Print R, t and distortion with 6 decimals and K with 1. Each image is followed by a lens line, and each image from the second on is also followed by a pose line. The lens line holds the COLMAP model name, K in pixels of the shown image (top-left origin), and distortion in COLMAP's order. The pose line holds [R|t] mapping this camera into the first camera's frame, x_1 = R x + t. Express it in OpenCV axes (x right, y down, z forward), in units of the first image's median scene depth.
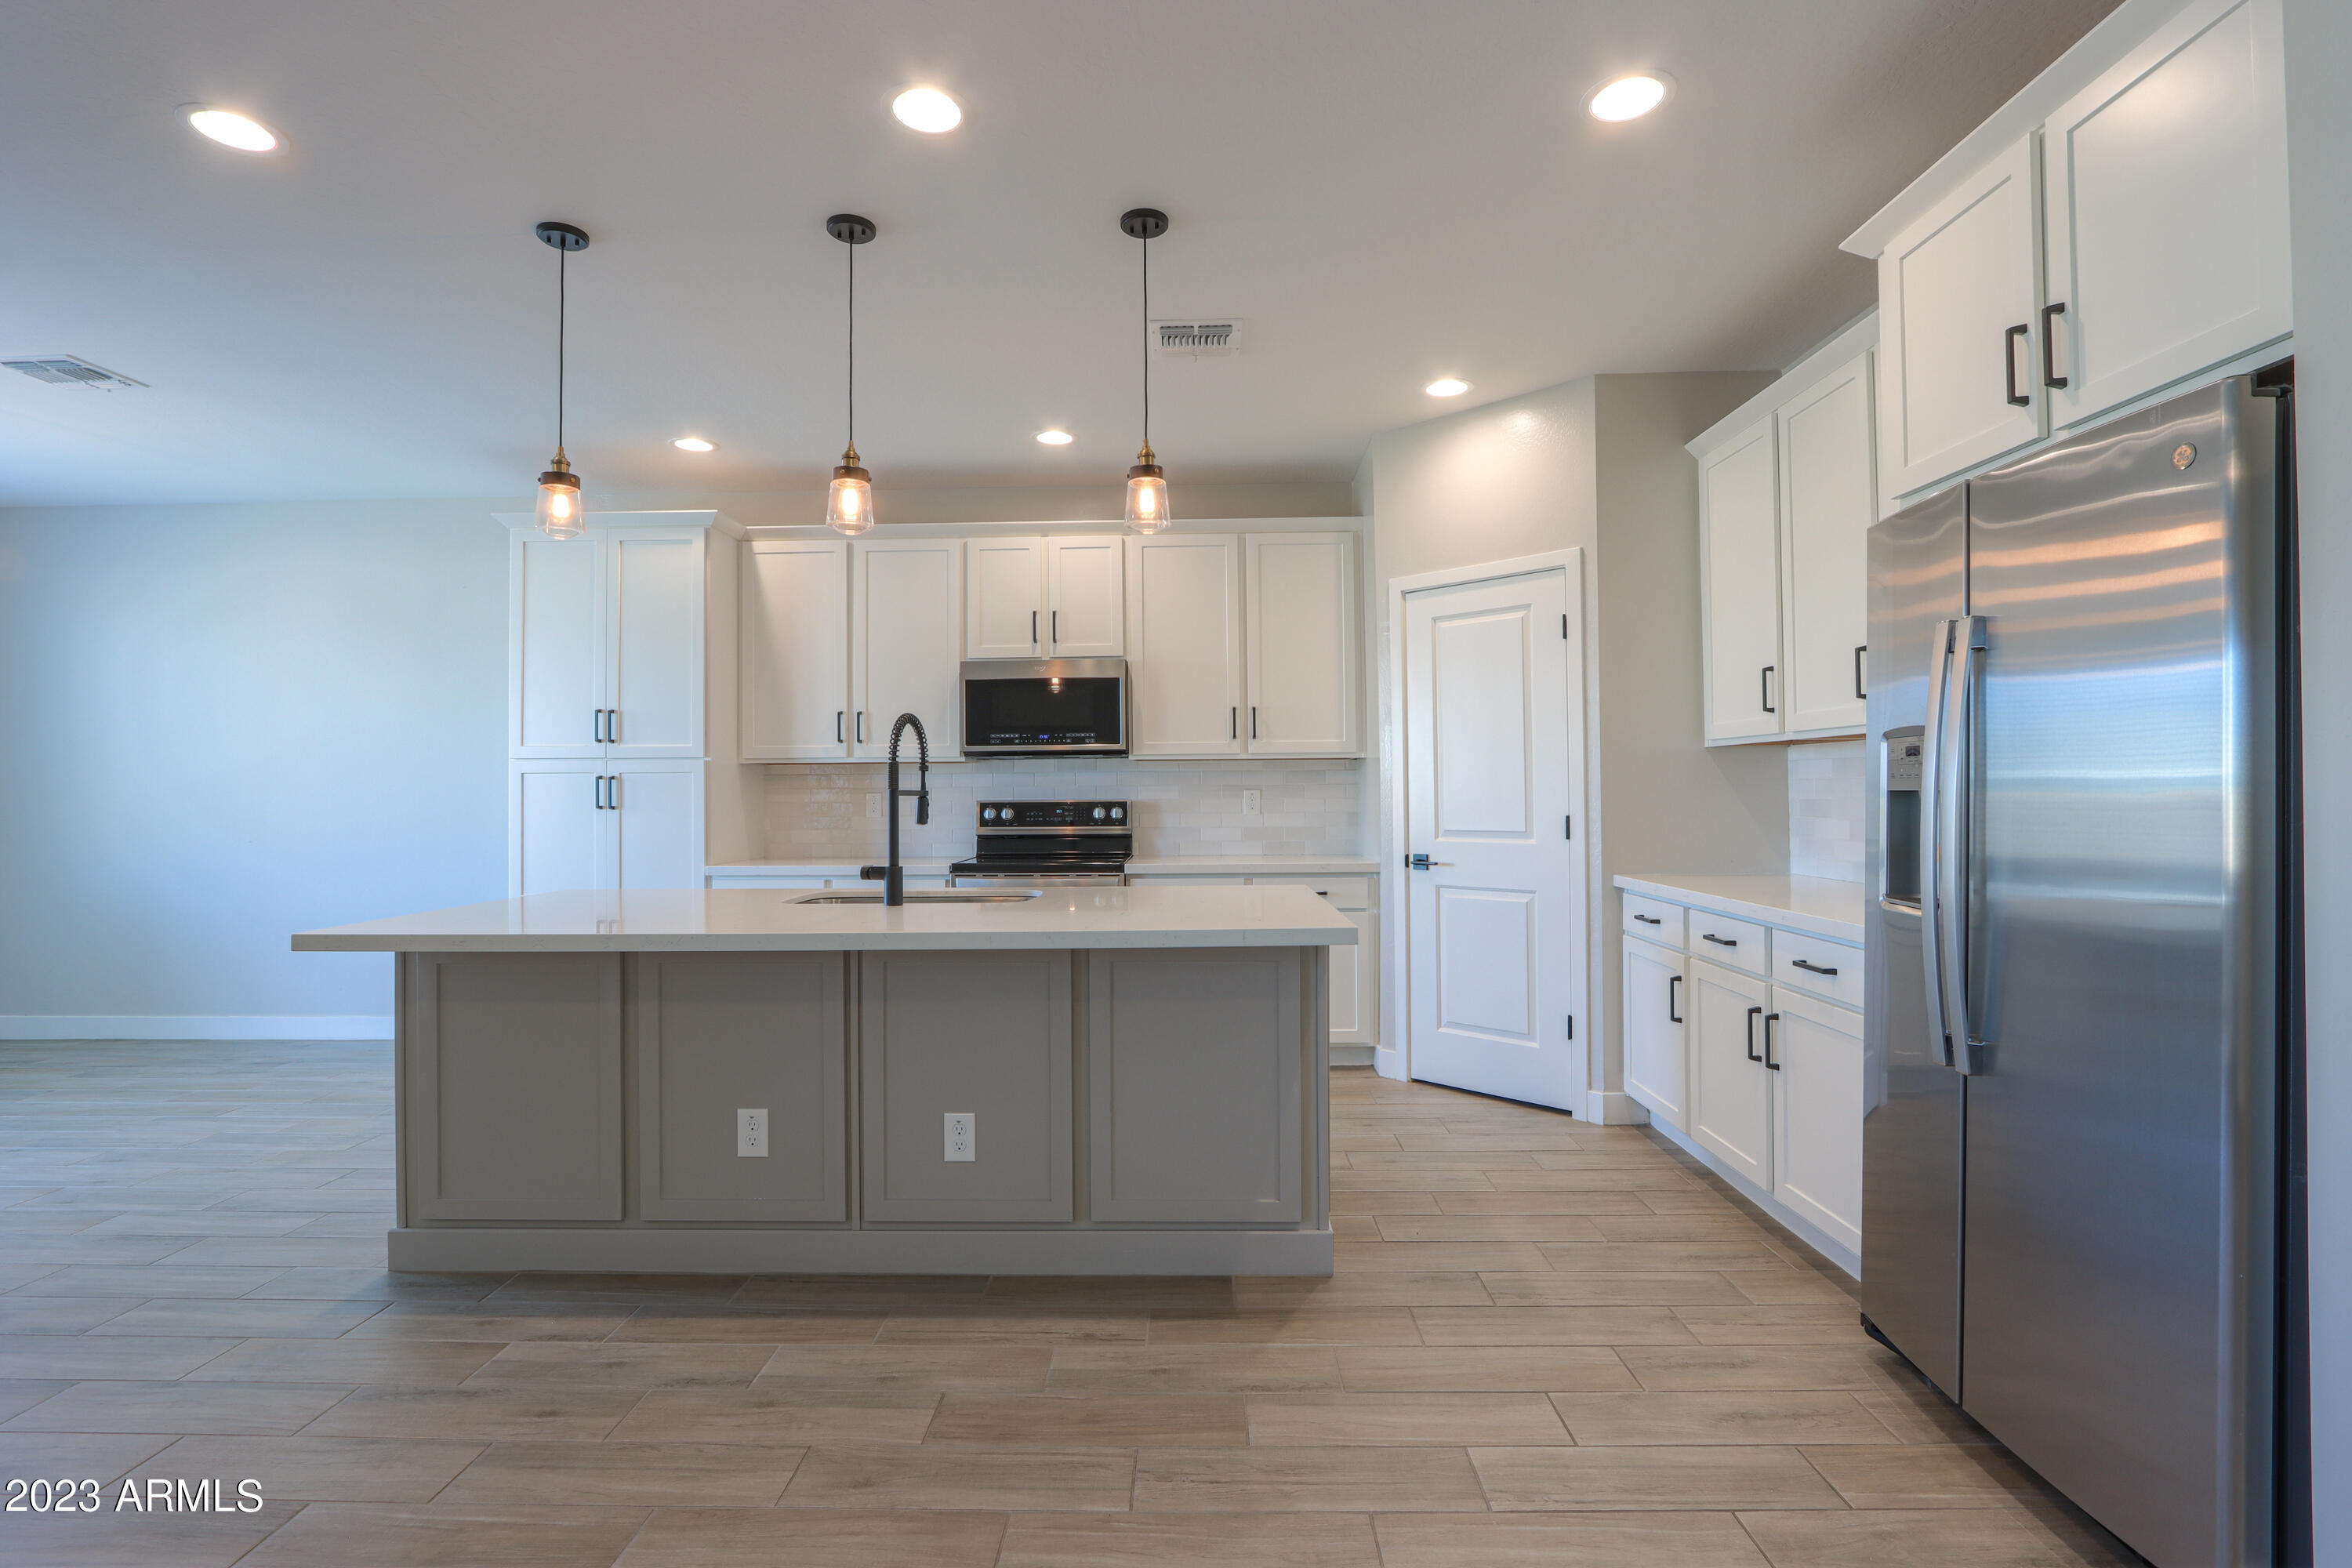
lens RADIAL K [[1097.6, 0, 1176.7], [0, 1097.6, 777.7], [0, 0, 1]] dist [-0.016227, -0.000021]
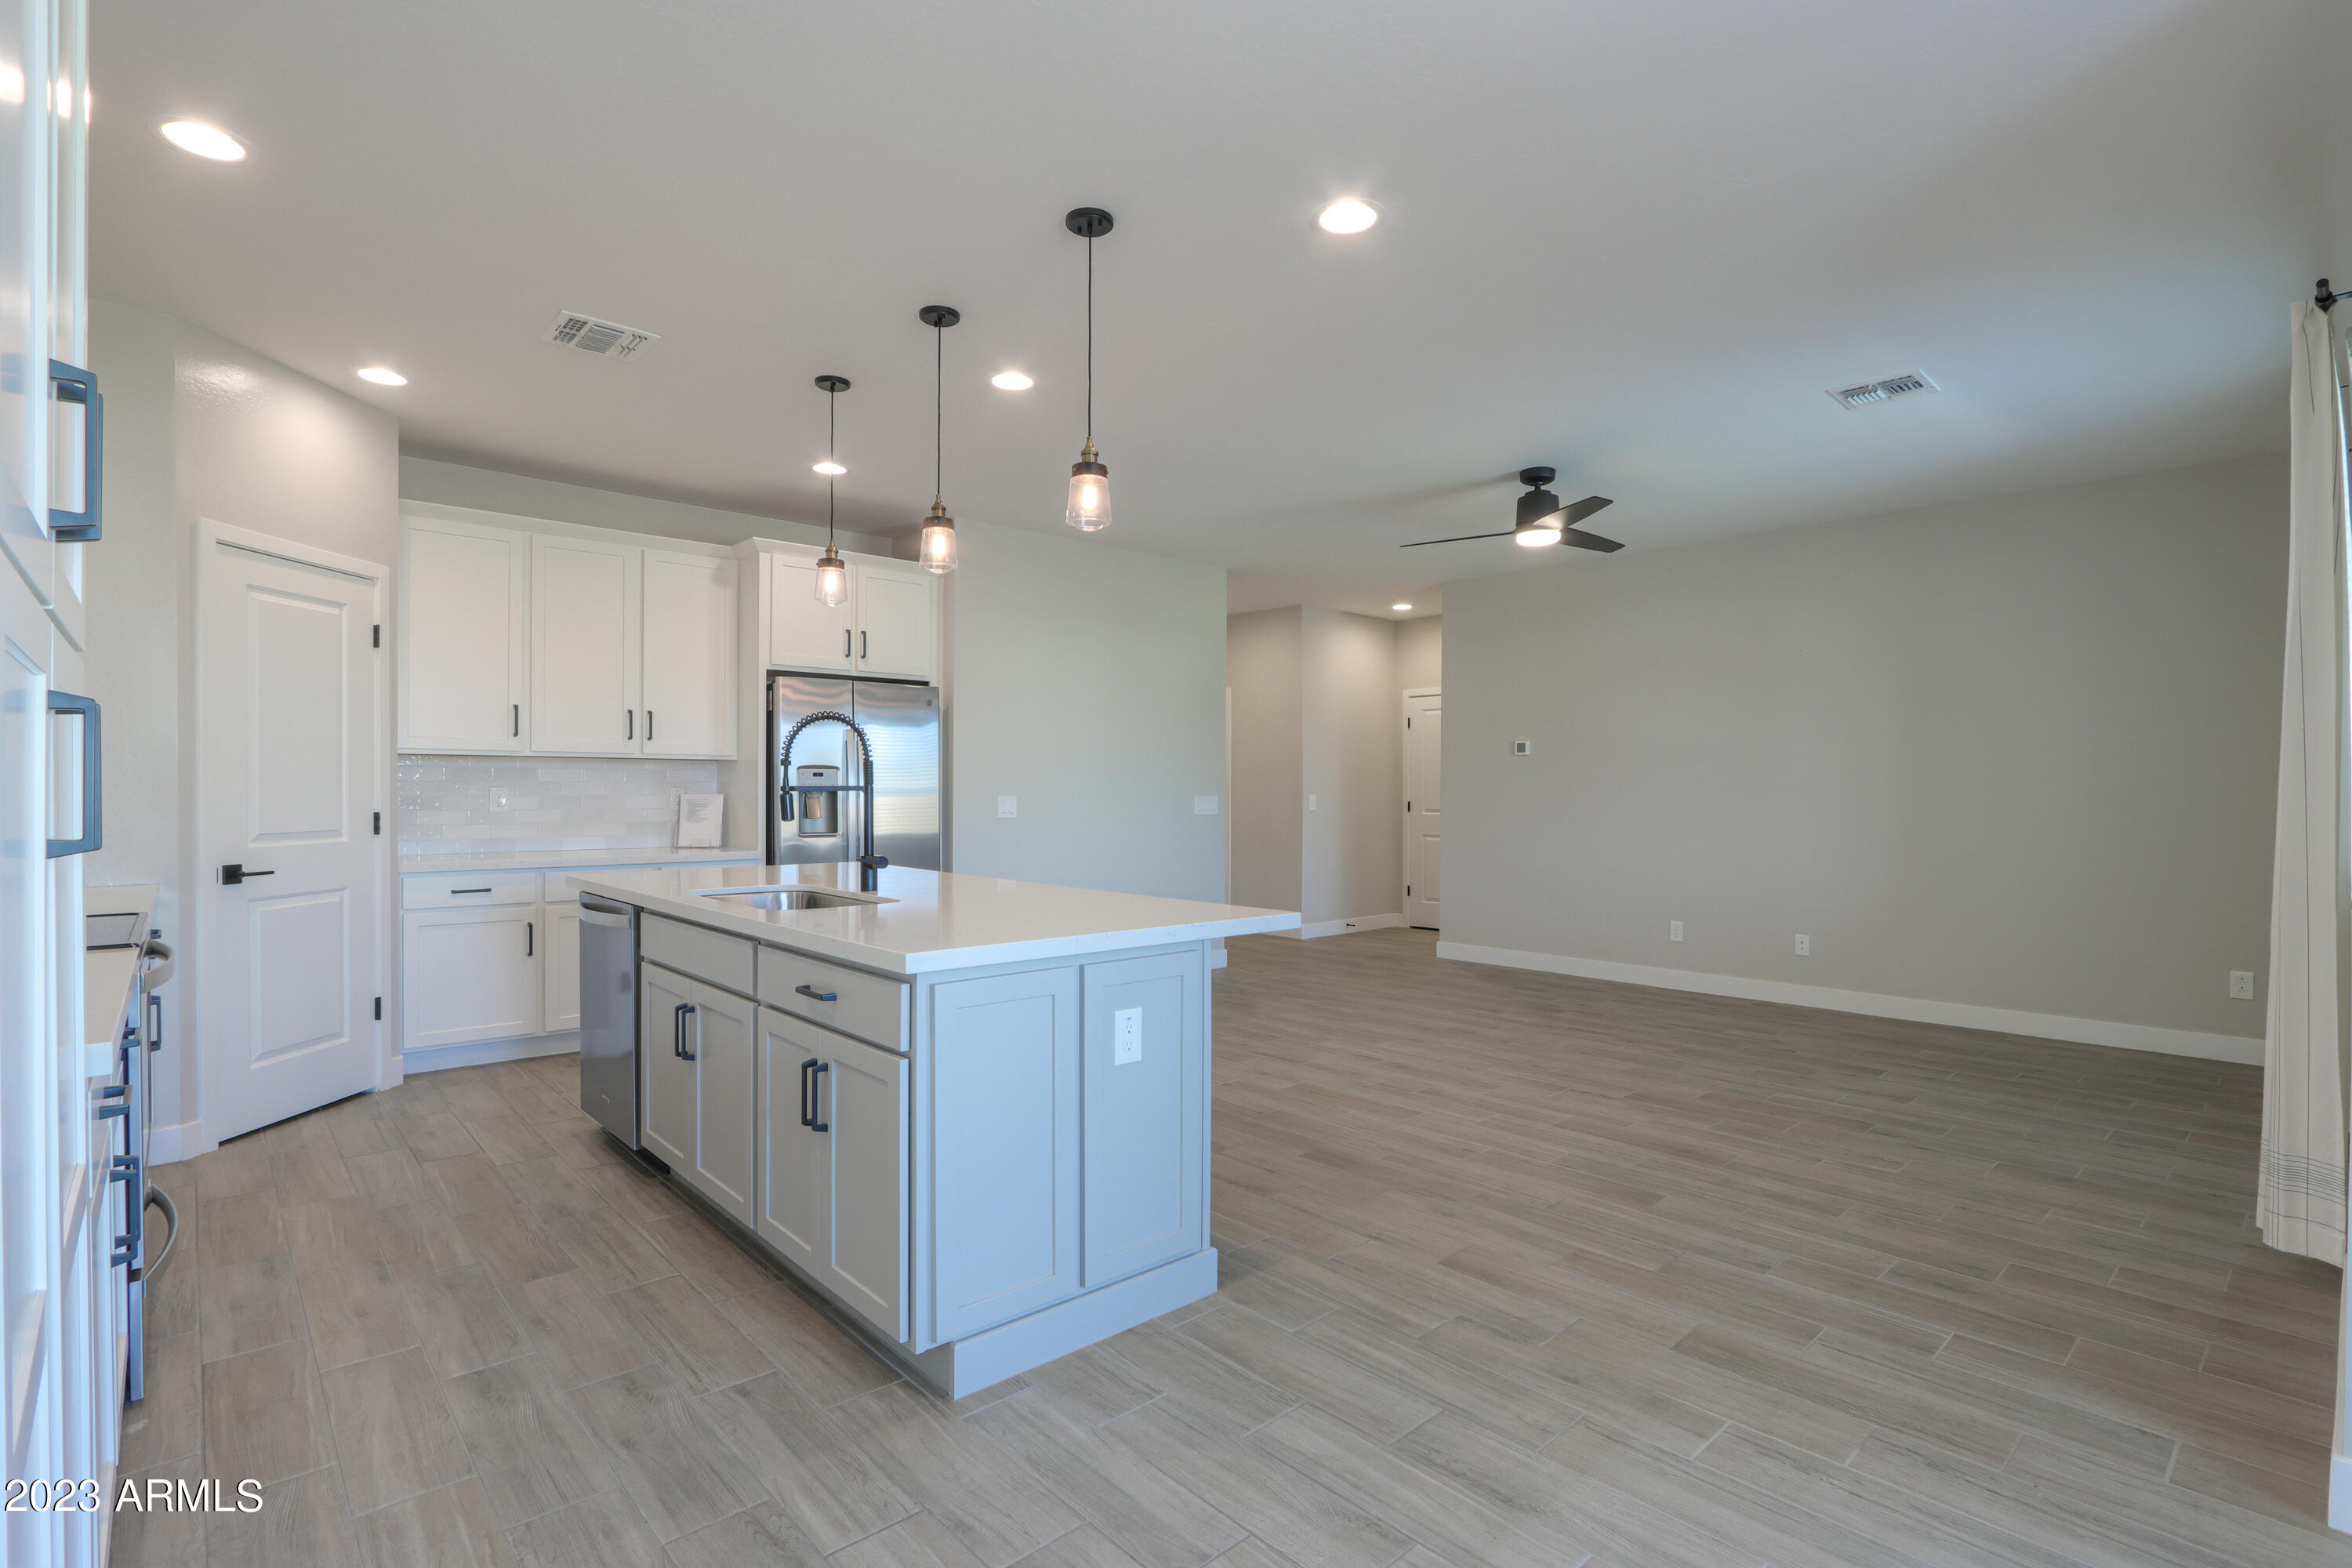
lens RADIAL K [[1108.7, 0, 1177.5], [0, 1108.7, 800.3], [0, 0, 1]] dist [-0.018230, 0.001660]
pose [[-0.687367, -0.003426, 0.726302, -0.985150], [-0.008109, 0.999963, -0.002957, 0.020072], [-0.726265, -0.007922, -0.687369, 1.189341]]
